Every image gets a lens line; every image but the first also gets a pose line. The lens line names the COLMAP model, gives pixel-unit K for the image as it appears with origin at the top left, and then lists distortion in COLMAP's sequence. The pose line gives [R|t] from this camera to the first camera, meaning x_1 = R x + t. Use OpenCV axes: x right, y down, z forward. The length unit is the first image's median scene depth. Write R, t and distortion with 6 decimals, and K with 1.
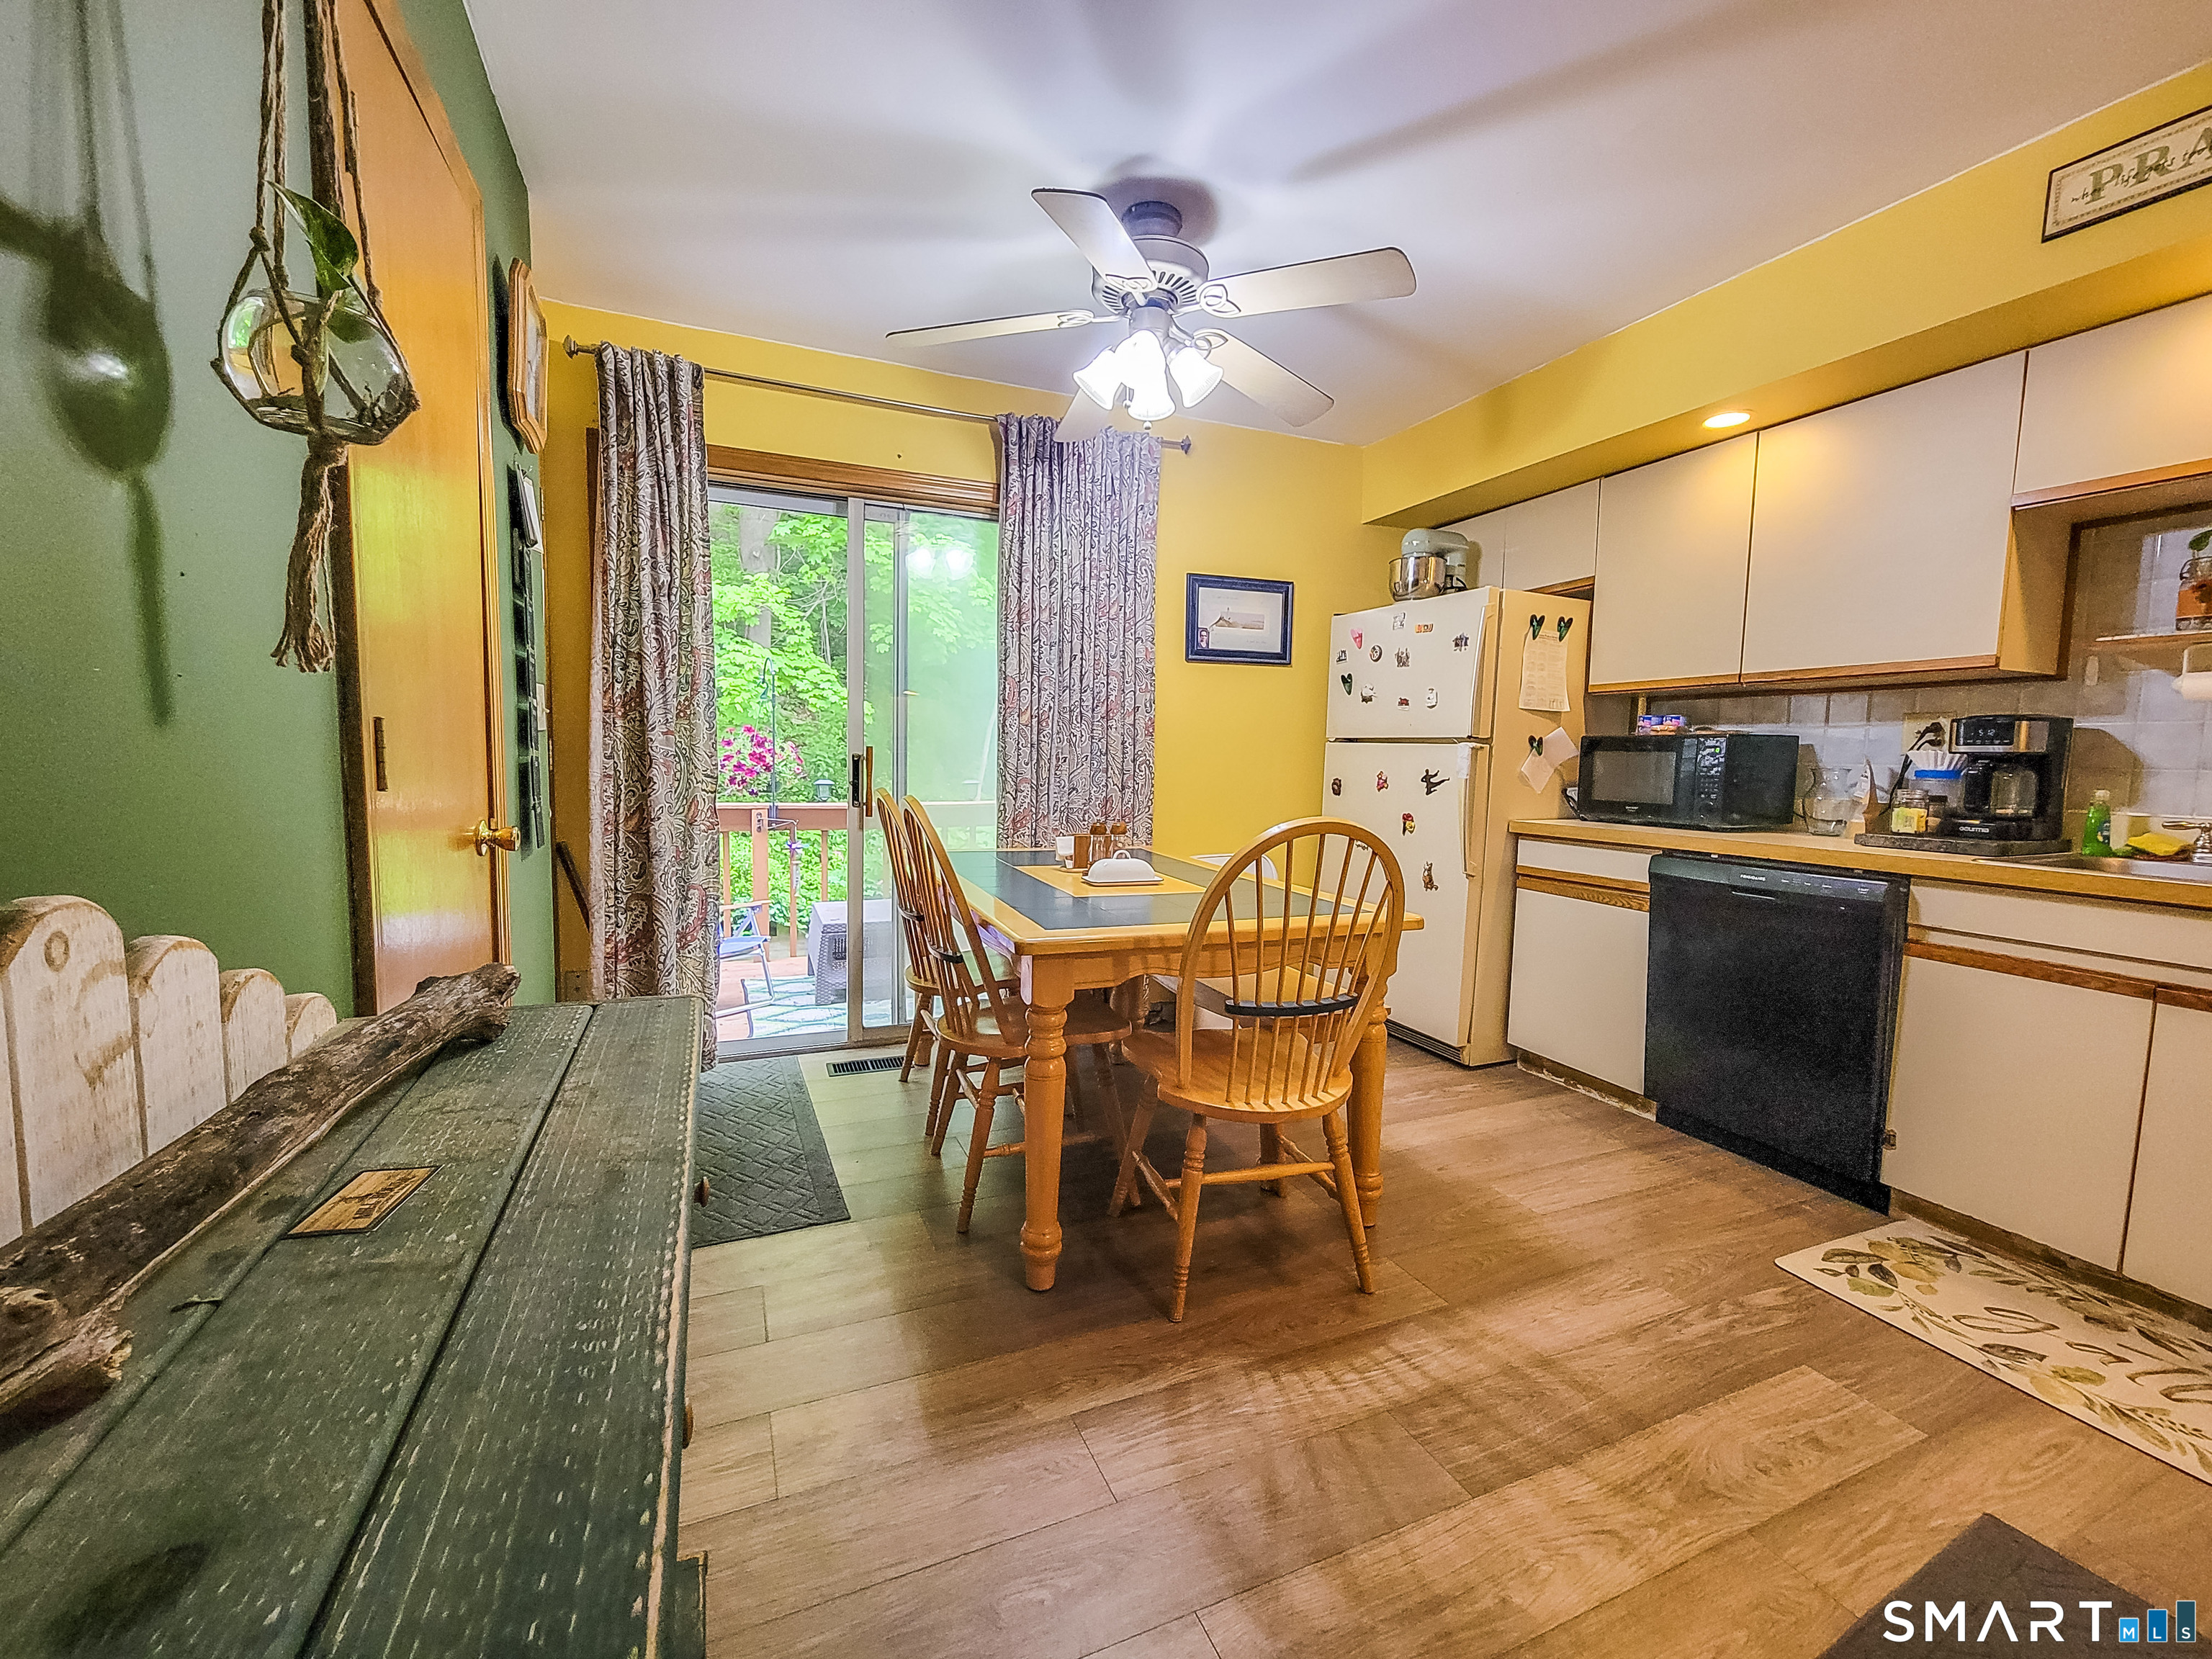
lens RADIAL K [[905.9, 0, 1100.0], [0, 905.9, 833.3], [0, 0, 1]] dist [0.002961, -0.000051]
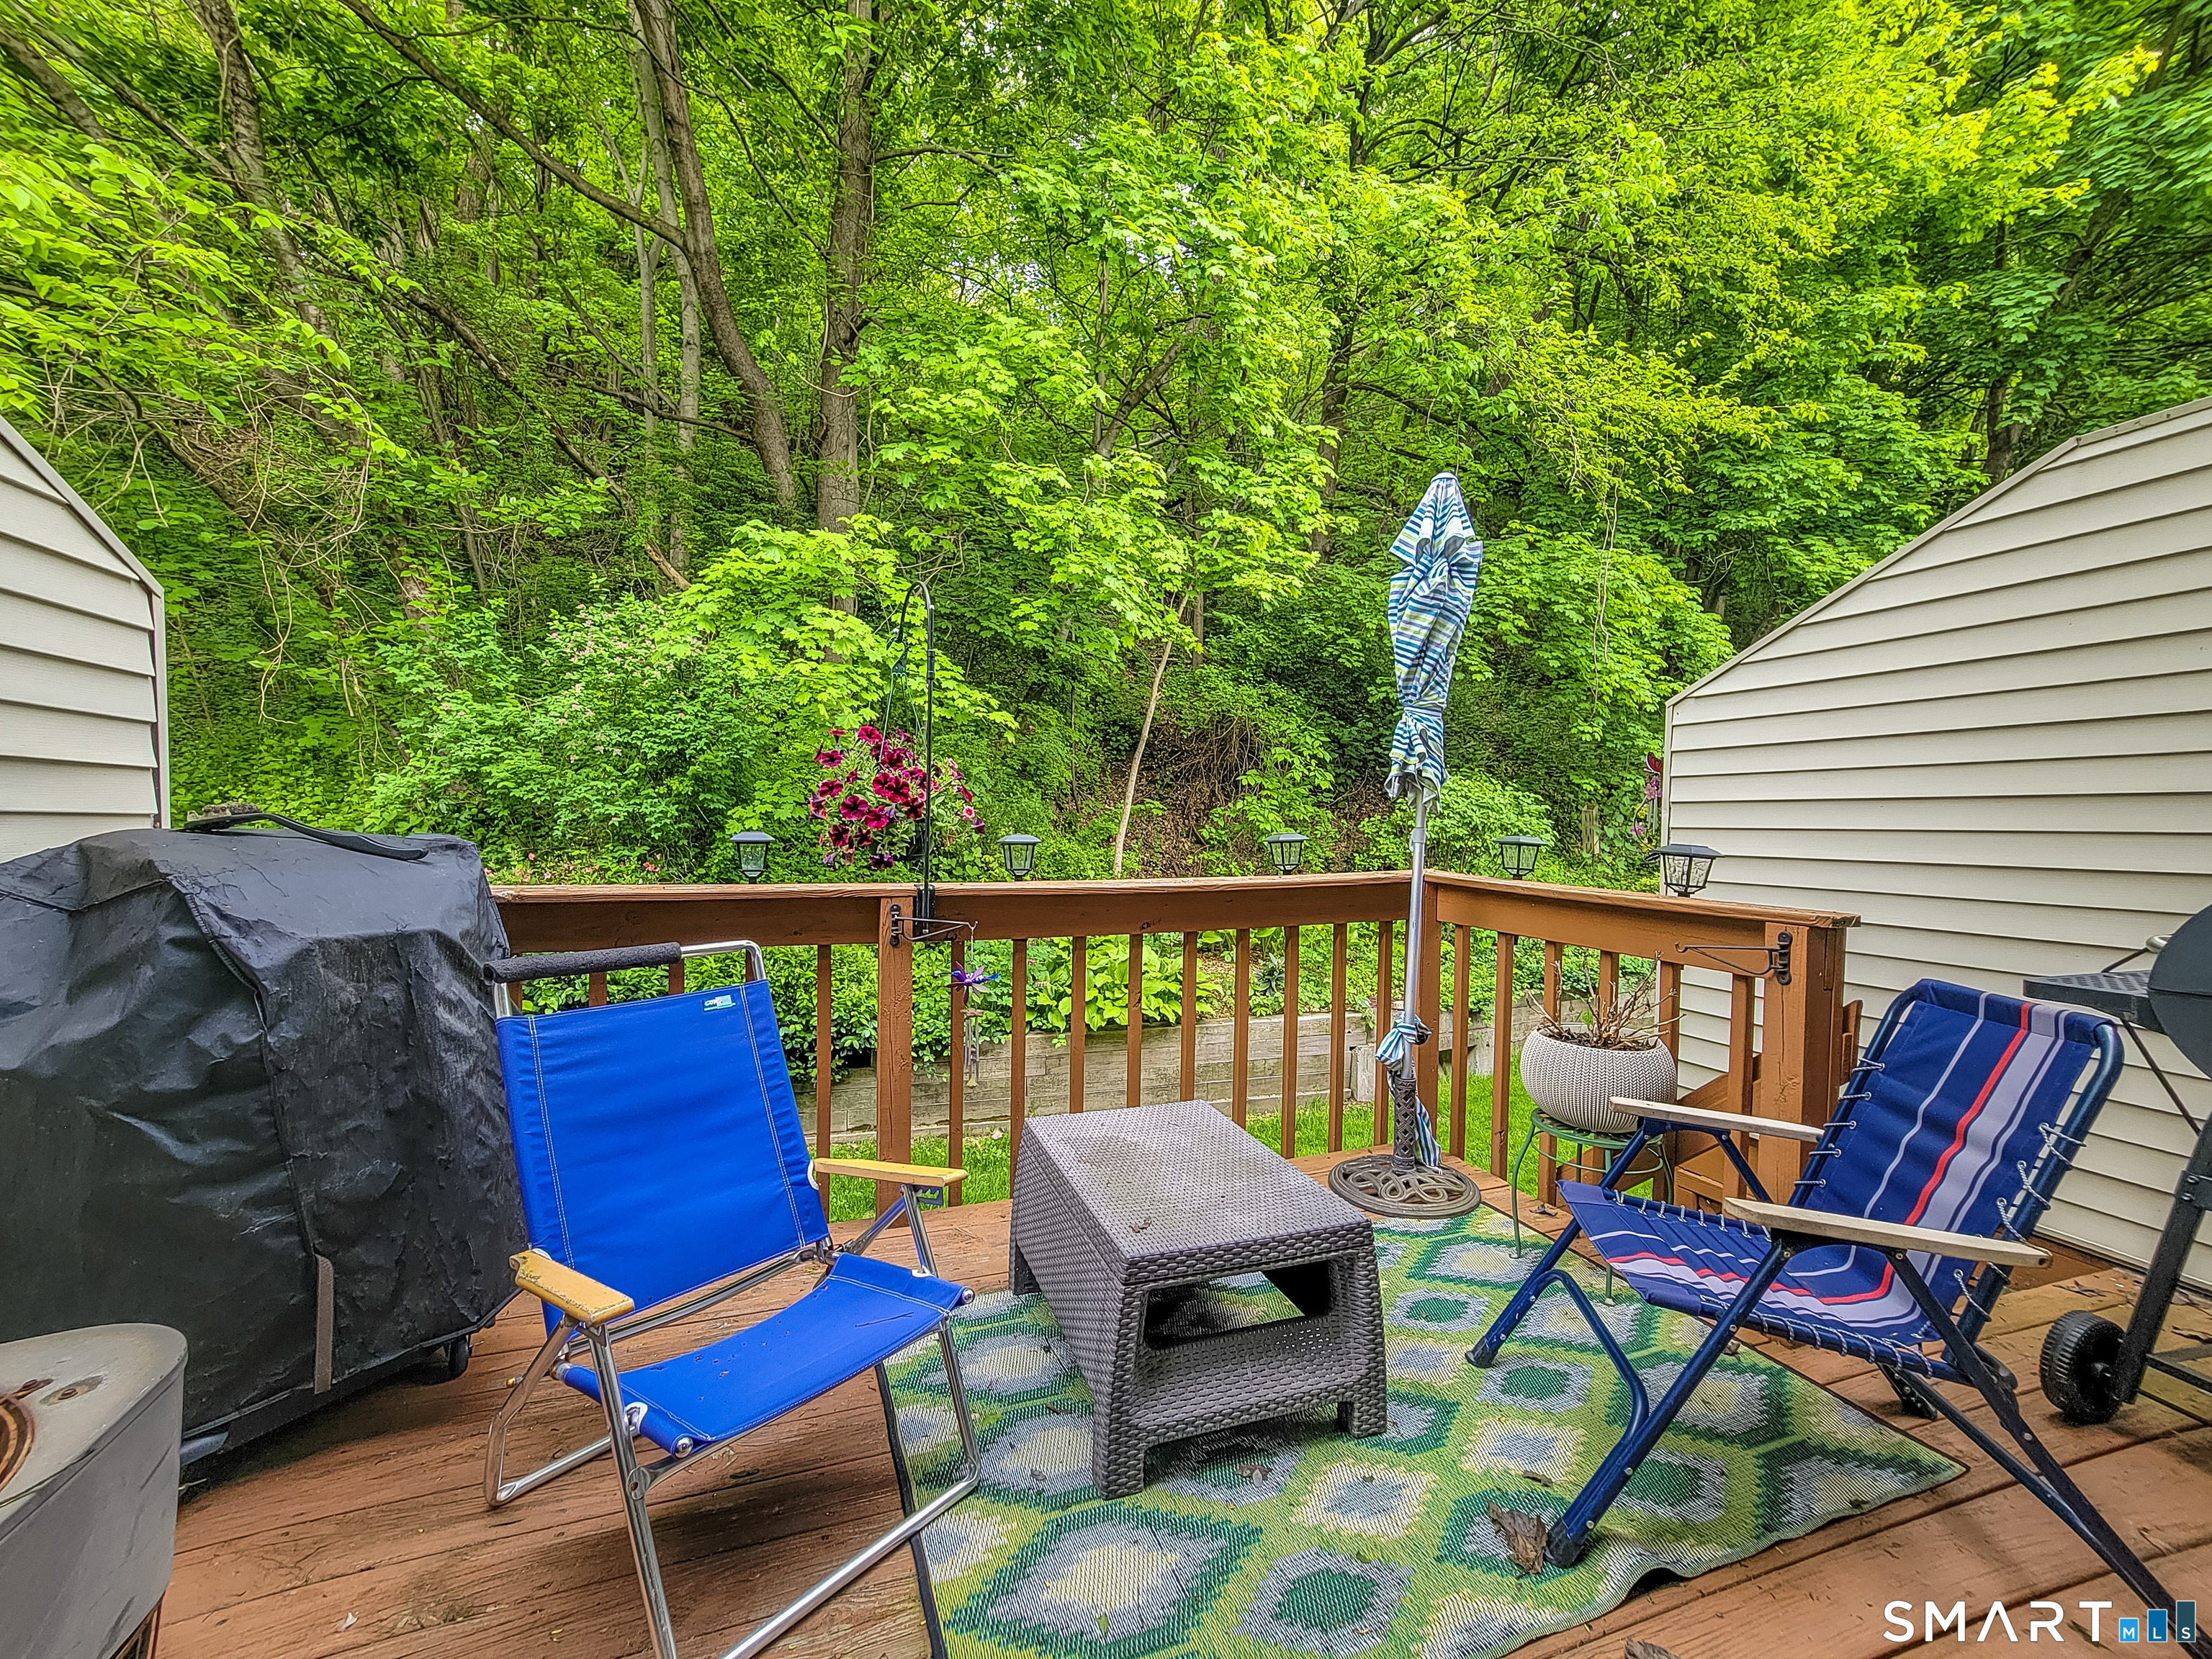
lens RADIAL K [[905.9, 0, 1100.0], [0, 905.9, 833.3], [0, 0, 1]] dist [0.002961, -0.000051]
pose [[0.998852, 0.002071, -0.047848, -0.243399], [-0.004171, 0.999031, -0.043823, -0.038834], [0.047711, 0.043972, 0.997893, 0.525214]]
